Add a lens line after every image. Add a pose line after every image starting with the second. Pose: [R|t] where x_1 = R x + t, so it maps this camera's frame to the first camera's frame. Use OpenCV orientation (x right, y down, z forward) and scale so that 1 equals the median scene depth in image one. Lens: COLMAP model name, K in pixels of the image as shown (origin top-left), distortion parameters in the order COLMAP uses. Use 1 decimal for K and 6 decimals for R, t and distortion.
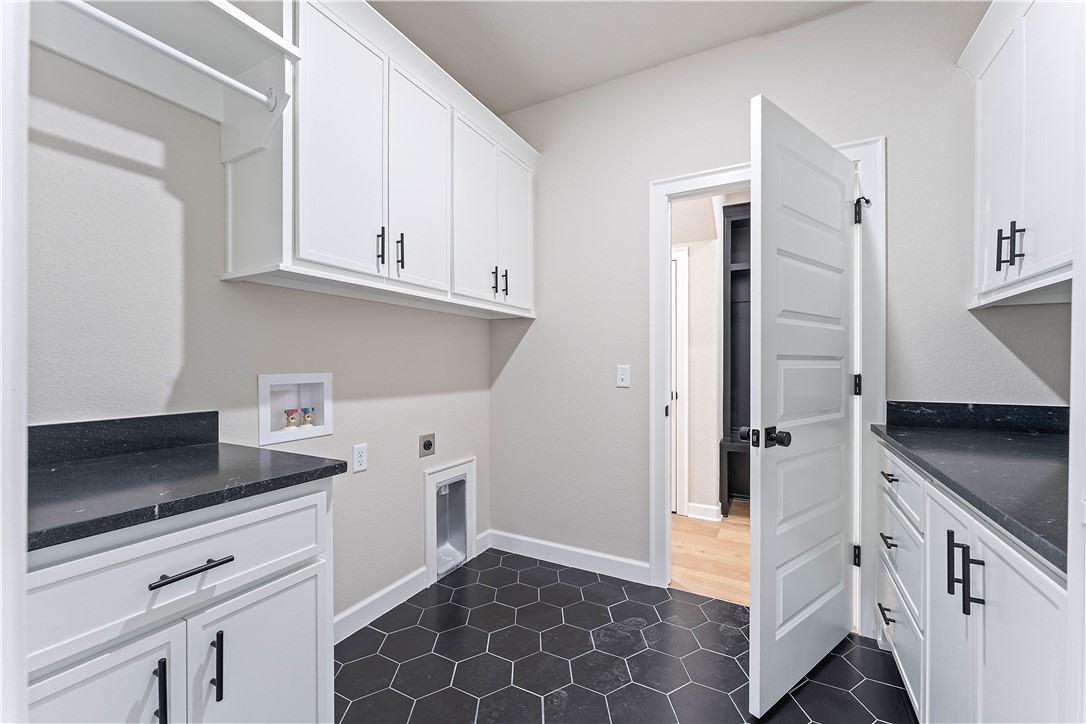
lens RADIAL K [[439.3, 0, 537.5], [0, 439.3, 368.4], [0, 0, 1]] dist [-0.001852, -0.000495]
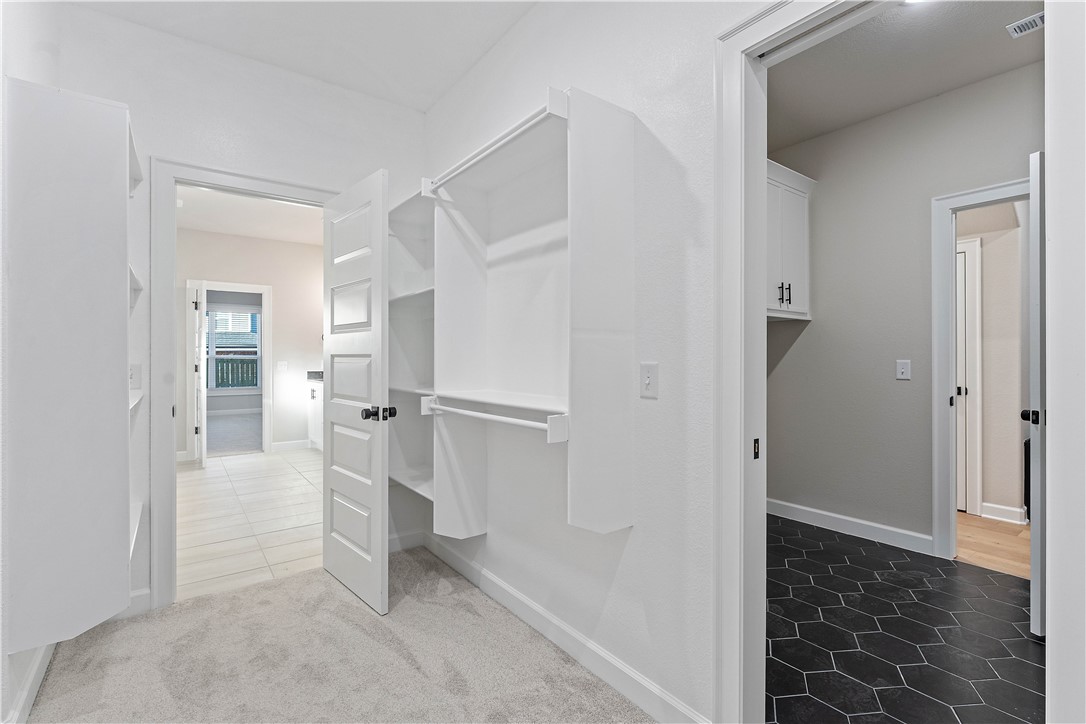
lens RADIAL K [[483.7, 0, 540.3], [0, 483.7, 357.6], [0, 0, 1]] dist [-0.001996, 0.000071]
pose [[0.909736, -0.000120, -0.415188, -0.143078], [-0.003748, 0.999957, -0.008499, 0.000249], [0.415171, 0.009288, 0.909696, -0.538007]]
